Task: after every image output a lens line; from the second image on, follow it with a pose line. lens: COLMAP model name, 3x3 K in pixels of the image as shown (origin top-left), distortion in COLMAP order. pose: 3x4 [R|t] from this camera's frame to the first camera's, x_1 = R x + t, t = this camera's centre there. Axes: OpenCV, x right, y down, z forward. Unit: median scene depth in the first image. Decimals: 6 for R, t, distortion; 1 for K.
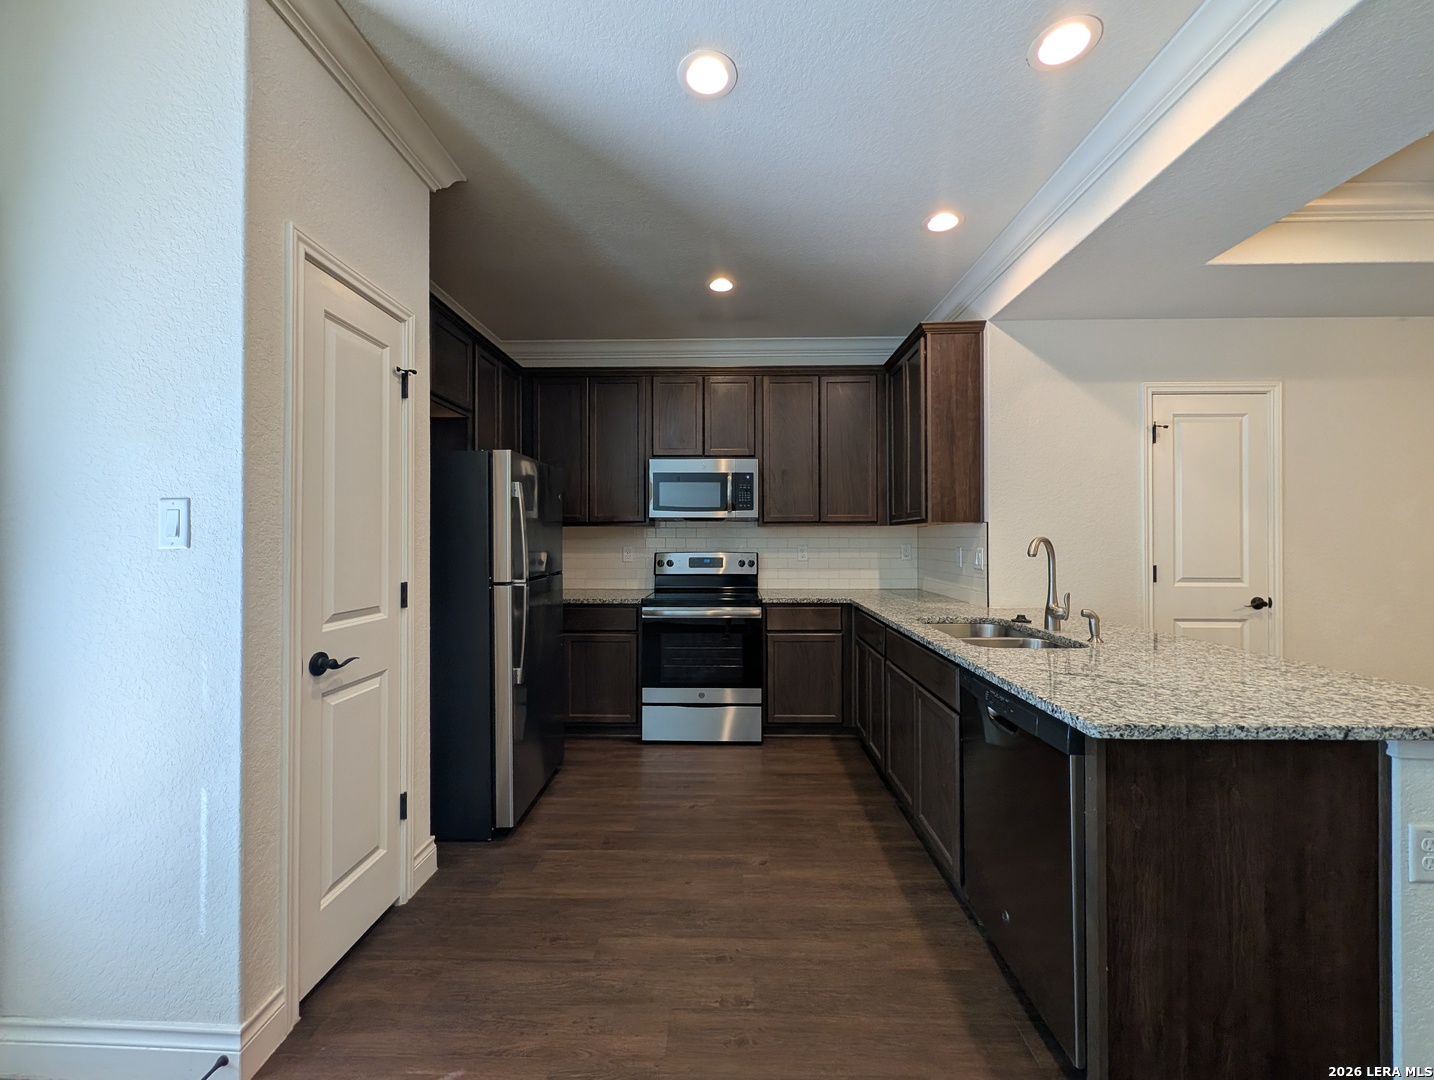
lens RADIAL K [[551.6, 0, 718.7], [0, 551.6, 535.7], [0, 0, 1]] dist [0.001737, -0.000278]
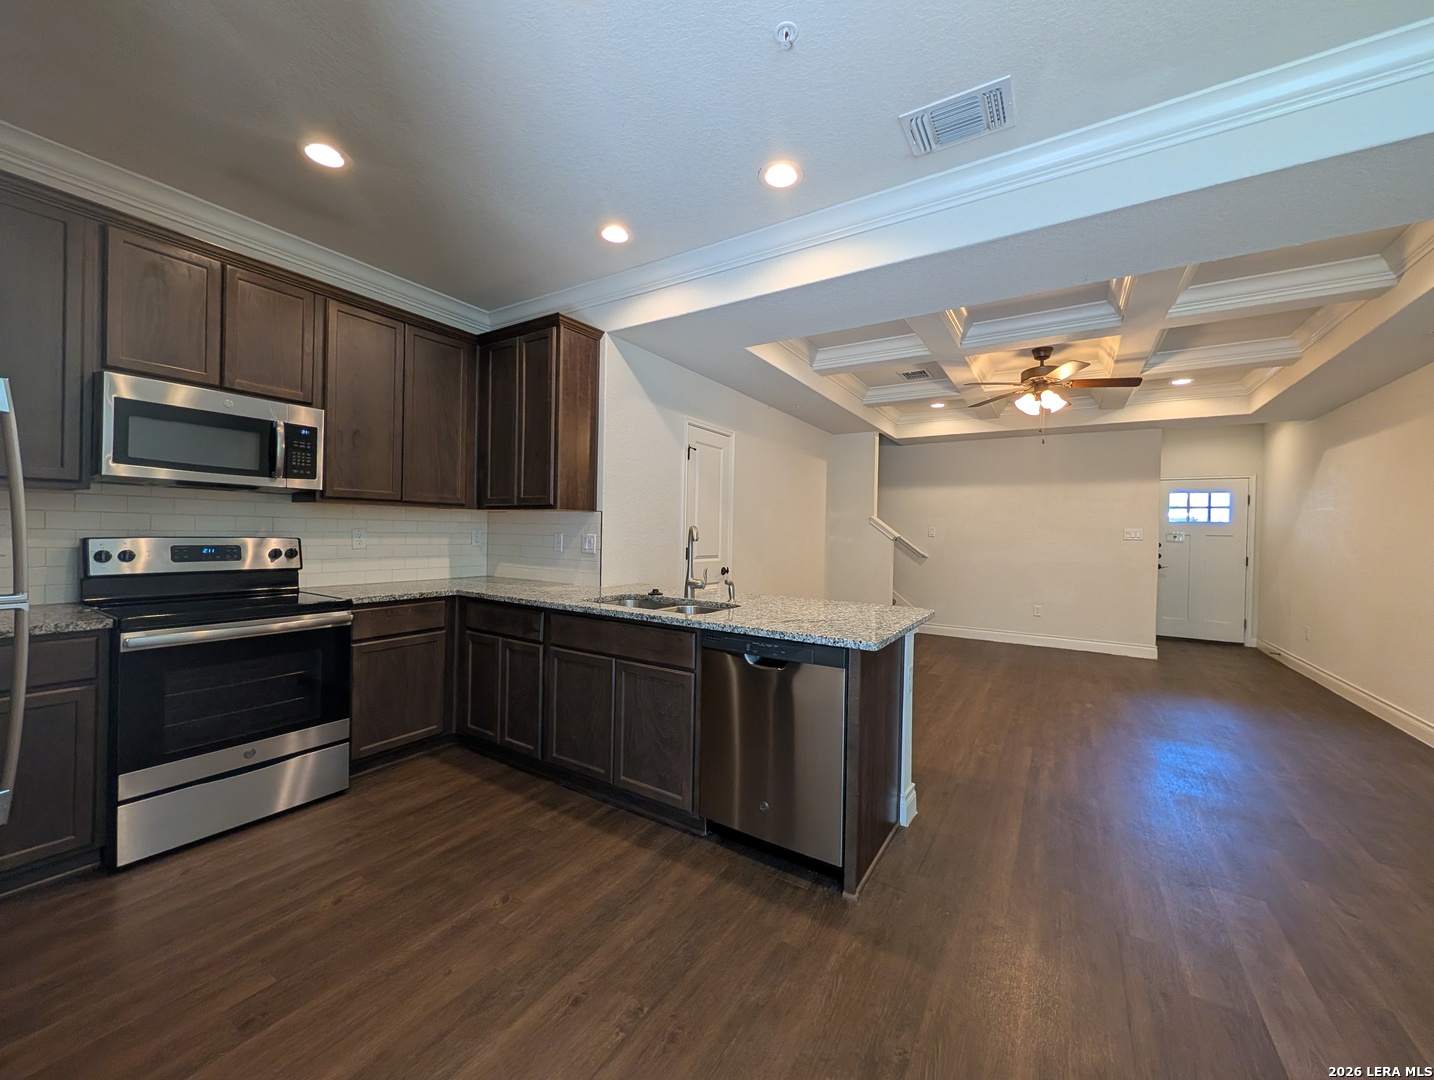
lens RADIAL K [[551.6, 0, 718.7], [0, 551.6, 535.7], [0, 0, 1]] dist [0.001737, -0.000278]
pose [[0.515312, 0.005880, 0.856982, -0.361664], [-0.026265, 0.999615, 0.008935, 0.009215], [-0.856600, -0.027113, 0.515268, 0.215459]]
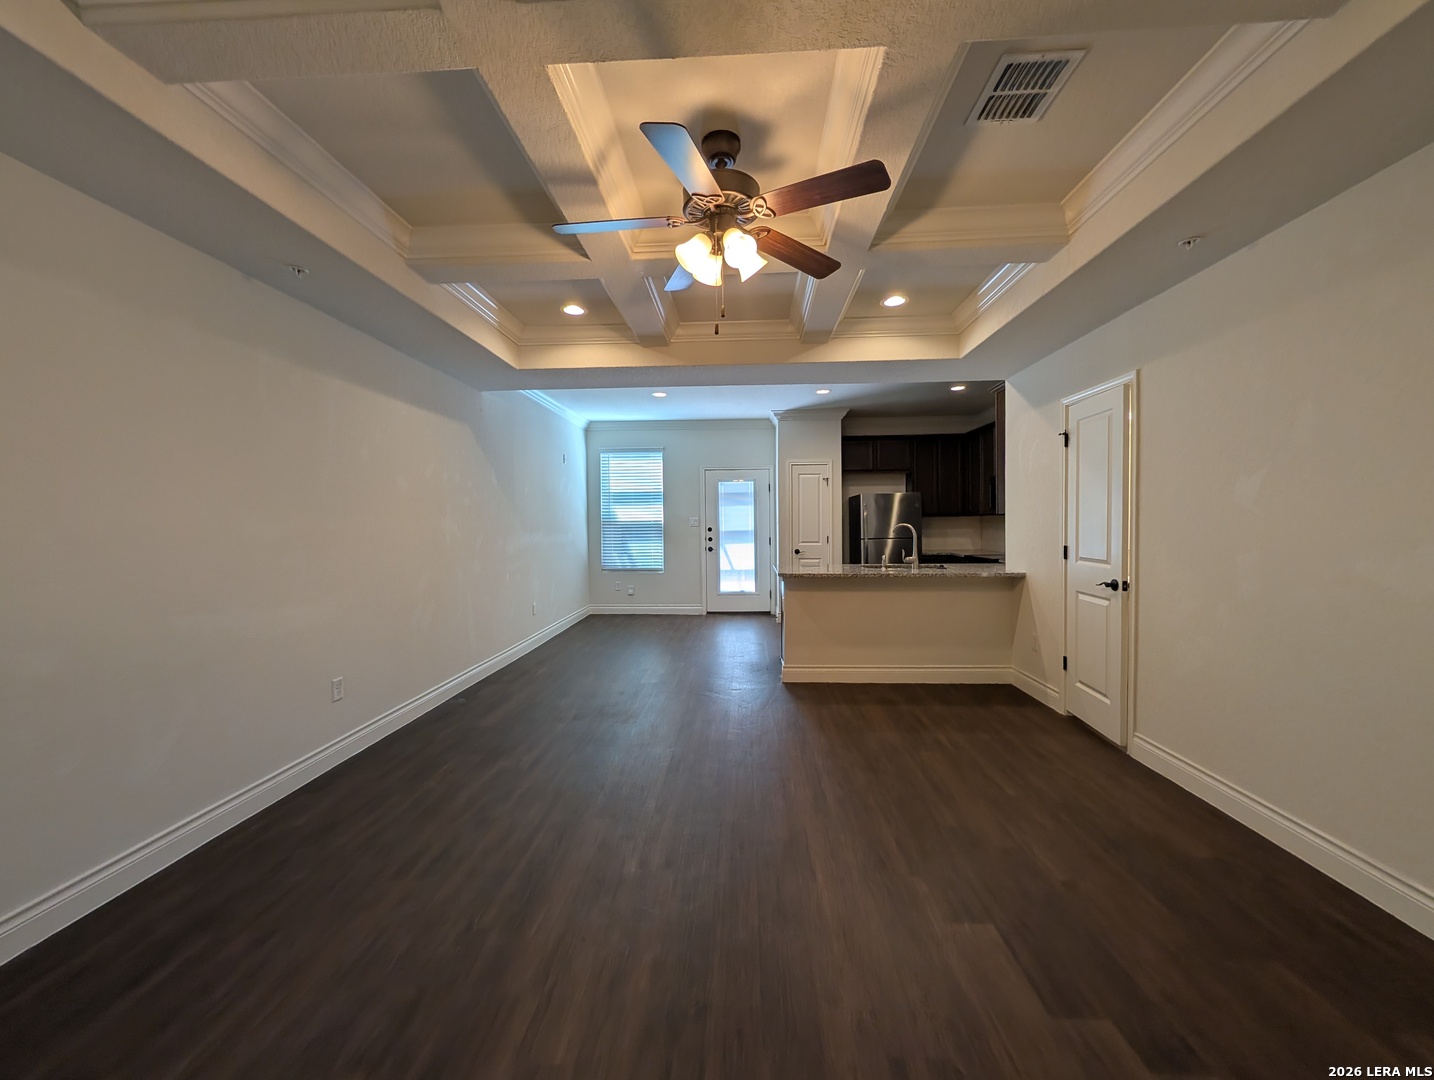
lens RADIAL K [[551.6, 0, 718.7], [0, 551.6, 535.7], [0, 0, 1]] dist [0.001737, -0.000278]
pose [[-0.030387, 0.023497, -0.999262, 2.064133], [0.014906, 0.999623, 0.023052, -0.008921], [0.999427, -0.014194, -0.030726, 0.259216]]
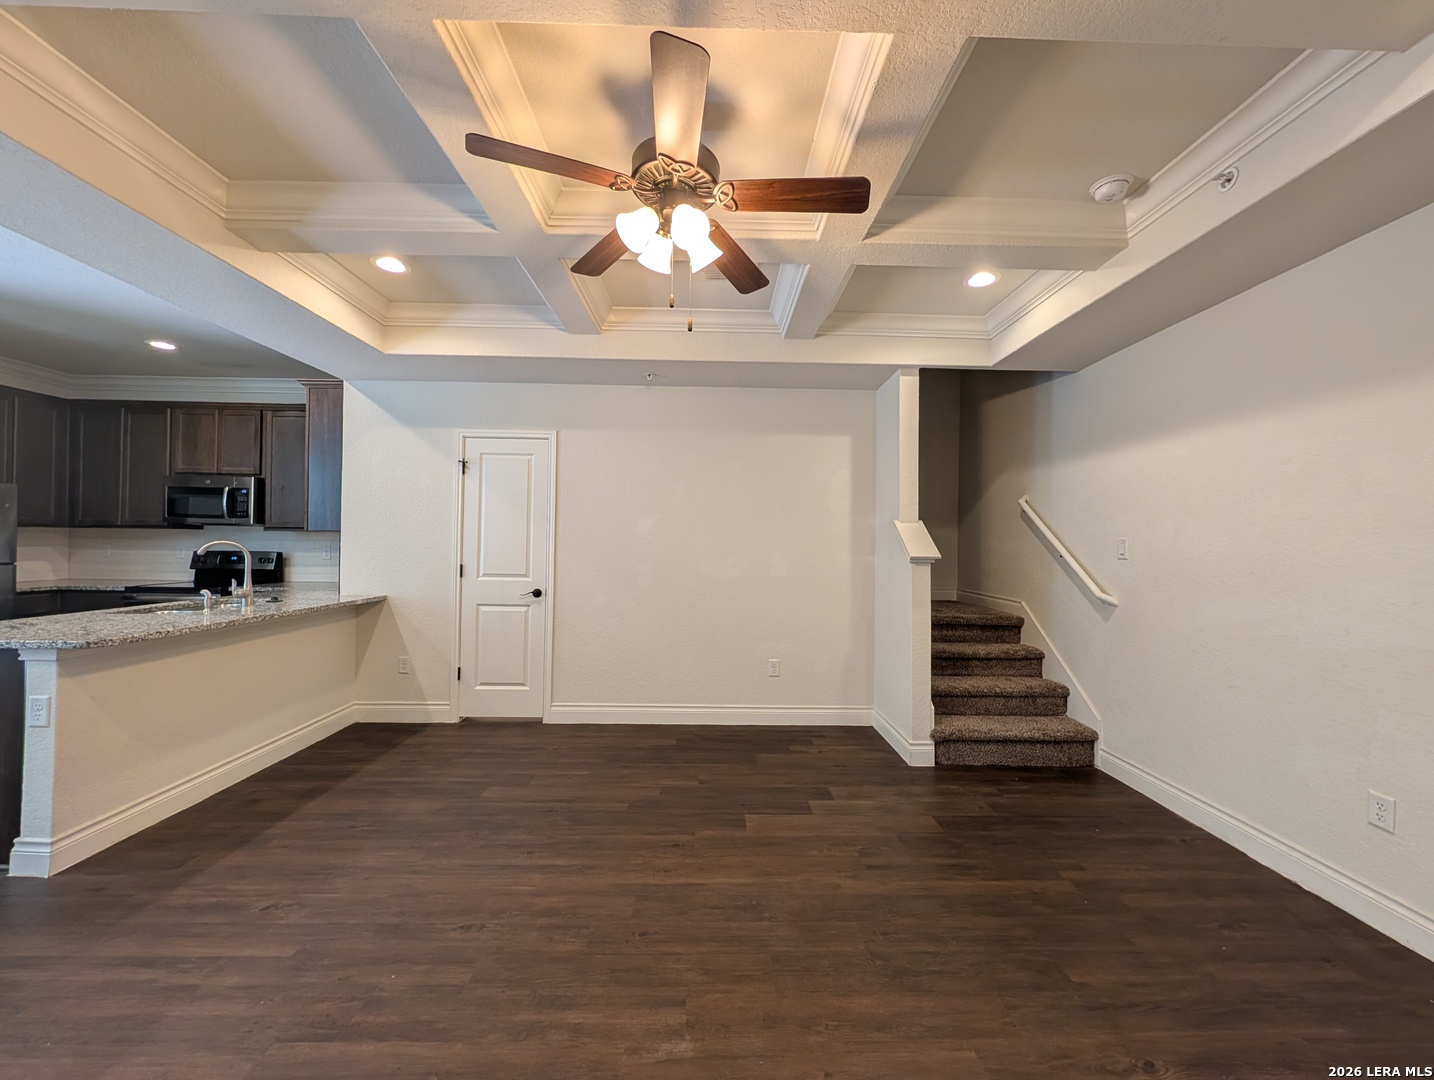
lens RADIAL K [[551.6, 0, 718.7], [0, 551.6, 535.7], [0, 0, 1]] dist [0.001737, -0.000278]
pose [[0.999085, 0.015297, 0.039935, 1.369437], [-0.015029, 0.999863, -0.007007, -0.016014], [-0.040037, 0.006401, 0.999178, -0.375866]]
